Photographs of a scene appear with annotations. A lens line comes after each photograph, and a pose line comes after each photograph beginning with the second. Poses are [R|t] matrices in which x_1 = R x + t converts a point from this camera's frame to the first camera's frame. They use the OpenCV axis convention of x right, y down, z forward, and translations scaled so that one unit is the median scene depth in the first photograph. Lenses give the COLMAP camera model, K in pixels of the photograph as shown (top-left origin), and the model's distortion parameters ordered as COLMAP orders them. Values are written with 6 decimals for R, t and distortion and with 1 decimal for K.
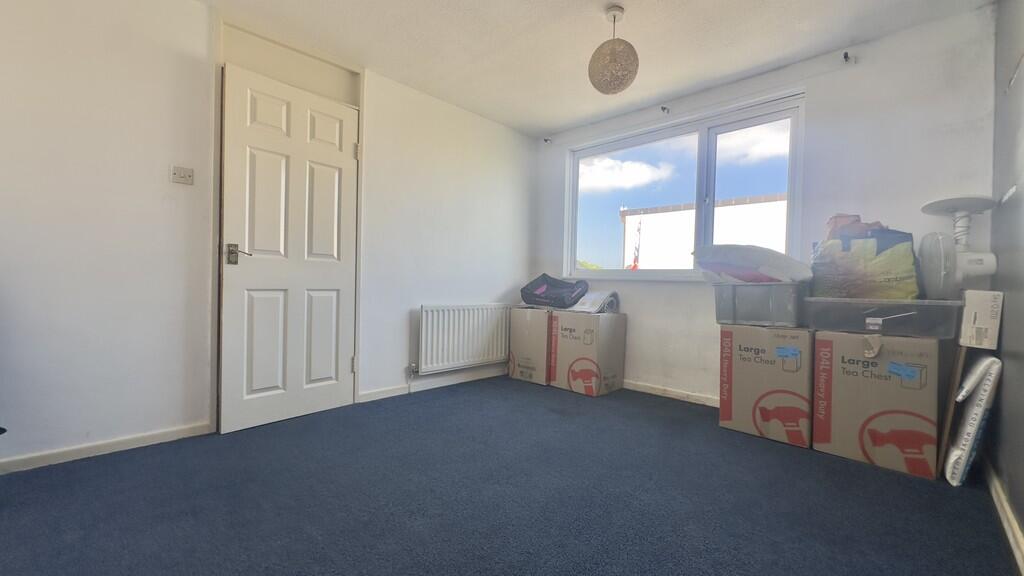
lens RADIAL K [[408.7, 0, 497.1], [0, 408.7, 283.8], [0, 0, 1]] dist [-0.005671, 0.001034]
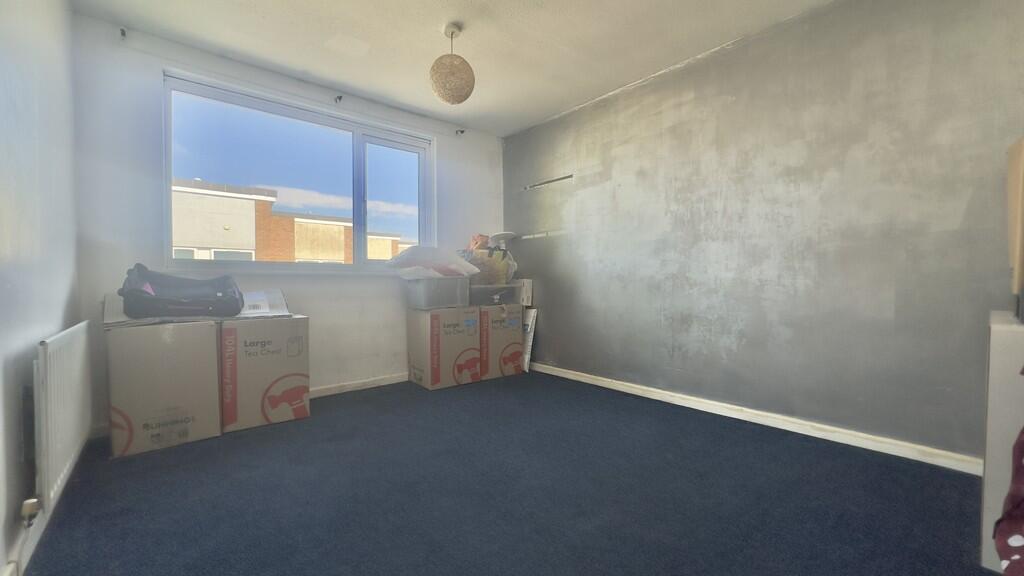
lens RADIAL K [[408.7, 0, 500.3], [0, 408.7, 287.3], [0, 0, 1]] dist [-0.005671, 0.001034]
pose [[0.071363, -0.036853, 0.996769, -0.736293], [0.008257, 0.999305, 0.036356, -0.014515], [-0.997416, 0.005636, 0.071617, 0.743706]]
